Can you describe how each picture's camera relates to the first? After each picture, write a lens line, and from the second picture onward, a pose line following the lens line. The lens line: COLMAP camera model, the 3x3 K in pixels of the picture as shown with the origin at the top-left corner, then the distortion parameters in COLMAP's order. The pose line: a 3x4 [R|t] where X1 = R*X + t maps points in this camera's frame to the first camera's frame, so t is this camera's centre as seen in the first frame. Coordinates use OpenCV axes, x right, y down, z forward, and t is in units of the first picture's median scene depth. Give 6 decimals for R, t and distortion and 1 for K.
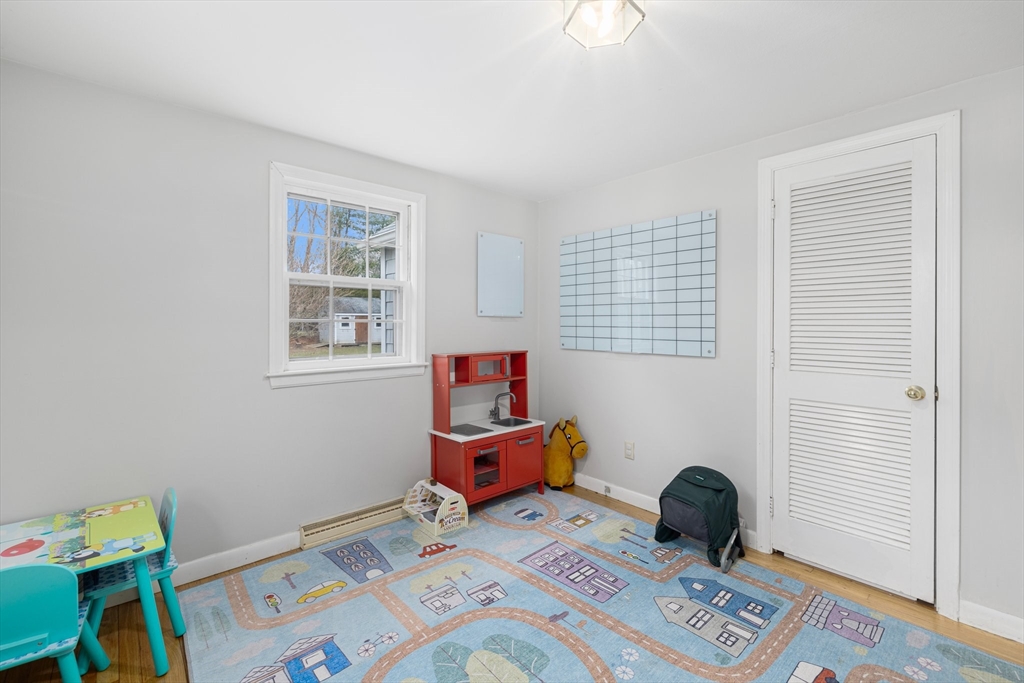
lens RADIAL K [[436.2, 0, 509.3], [0, 436.2, 331.0], [0, 0, 1]] dist [0.002556, -0.002715]
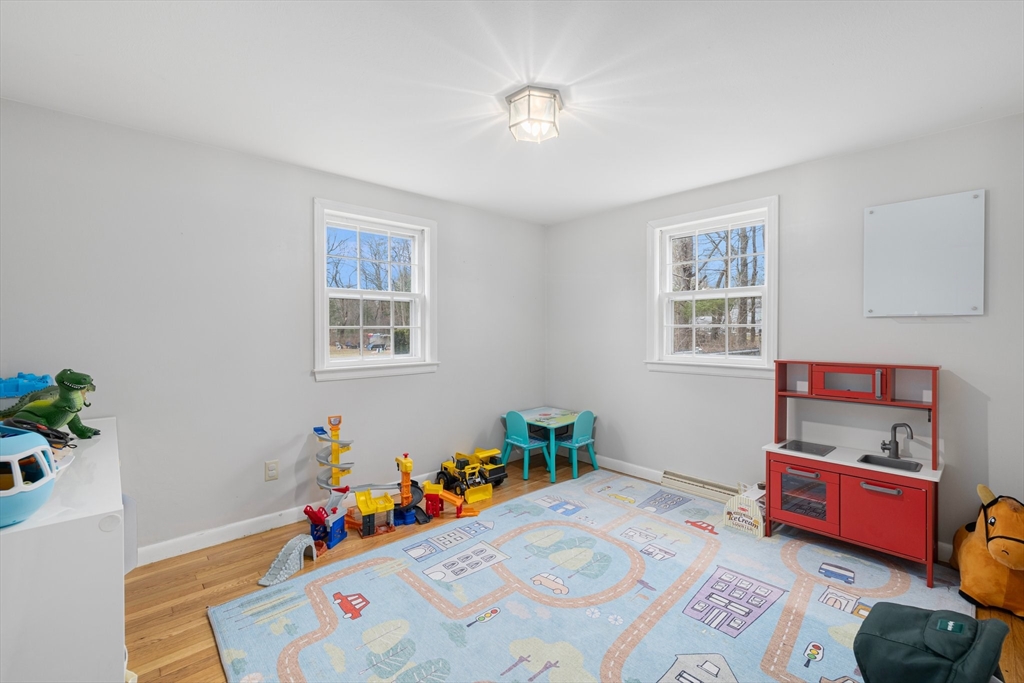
lens RADIAL K [[436.2, 0, 514.8], [0, 436.2, 339.9], [0, 0, 1]] dist [0.002556, -0.002715]
pose [[0.020821, 0.022702, -0.999525, 0.938052], [-0.010694, 0.999690, 0.022483, -0.005300], [0.999726, 0.010221, 0.021057, 0.477770]]
